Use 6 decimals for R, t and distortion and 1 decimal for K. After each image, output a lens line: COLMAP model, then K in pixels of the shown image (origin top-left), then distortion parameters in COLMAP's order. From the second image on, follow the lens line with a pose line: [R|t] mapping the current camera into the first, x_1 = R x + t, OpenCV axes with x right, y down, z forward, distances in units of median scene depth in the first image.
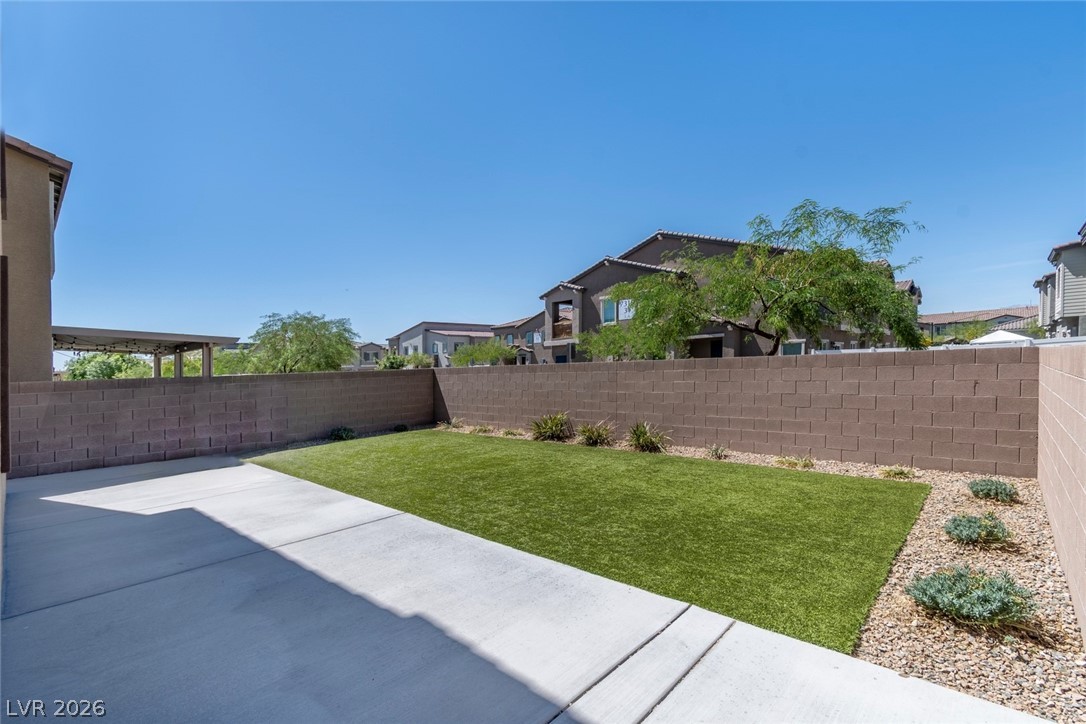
lens RADIAL K [[492.5, 0, 542.8], [0, 492.5, 376.8], [0, 0, 1]] dist [0.000318, 0.000270]
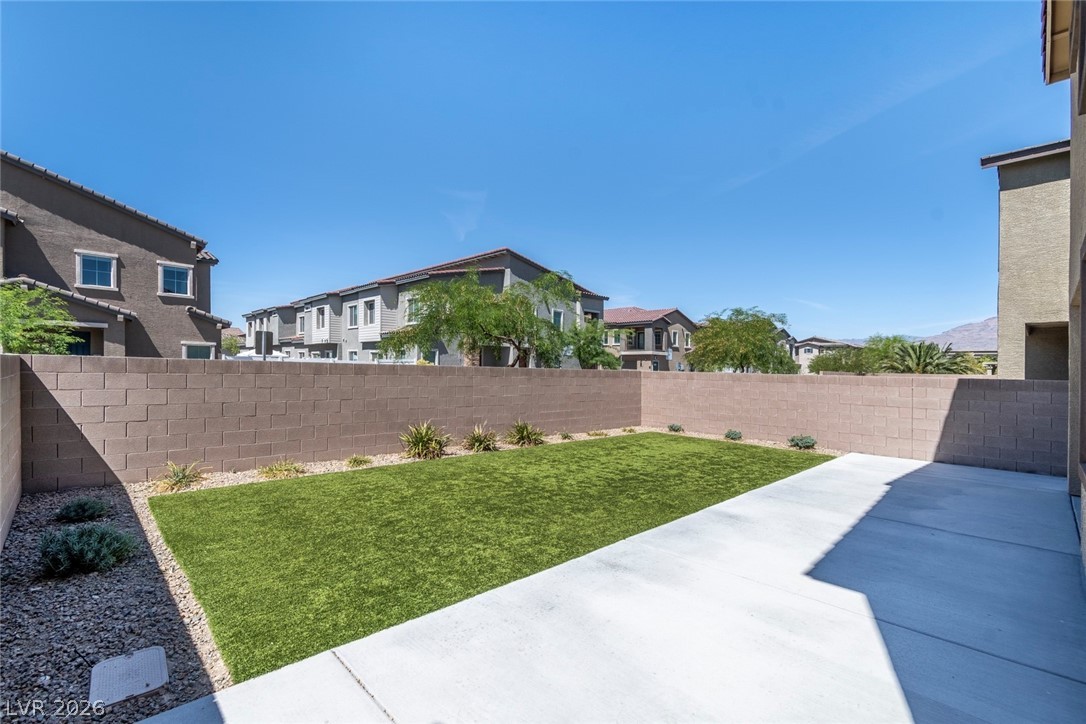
lens RADIAL K [[492.5, 0, 542.8], [0, 492.5, 376.8], [0, 0, 1]] dist [0.000318, 0.000270]
pose [[0.048791, 0.013392, 0.998719, -1.369769], [0.000851, 0.999909, -0.013450, 0.002698], [-0.998809, 0.001506, 0.048775, 1.288093]]
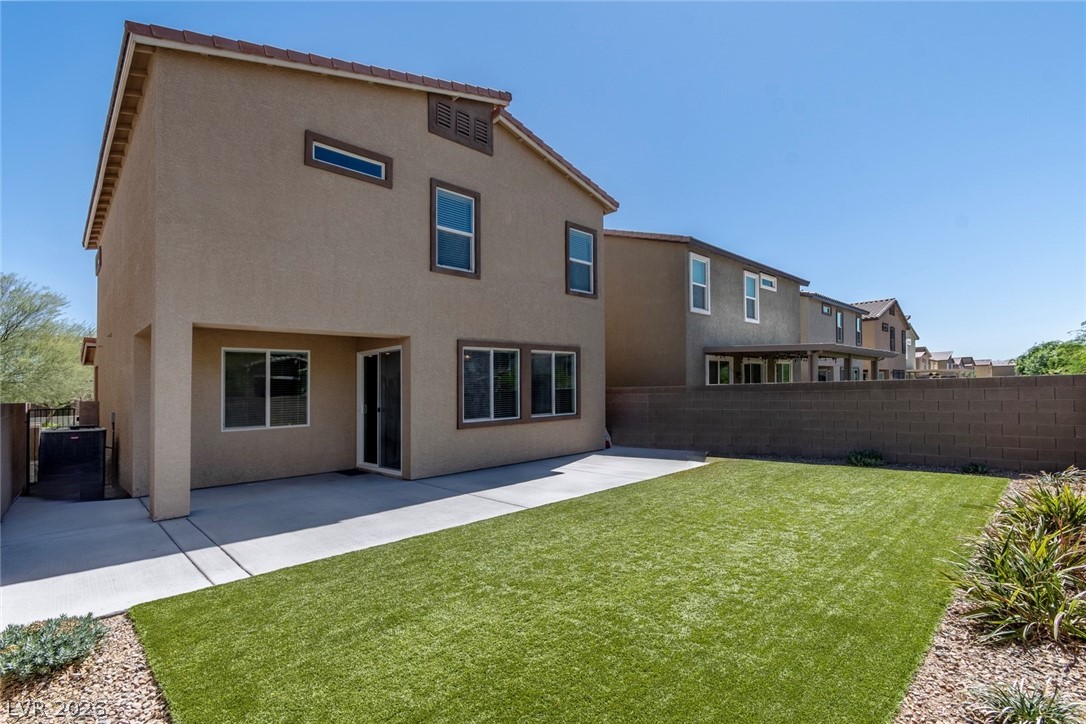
lens RADIAL K [[492.5, 0, 542.8], [0, 492.5, 376.8], [0, 0, 1]] dist [0.000318, 0.000270]
pose [[-0.052514, 0.006805, -0.998597, 0.888759], [0.009219, 0.999937, 0.006330, -0.059653], [0.998578, -0.008873, -0.052574, 1.016400]]
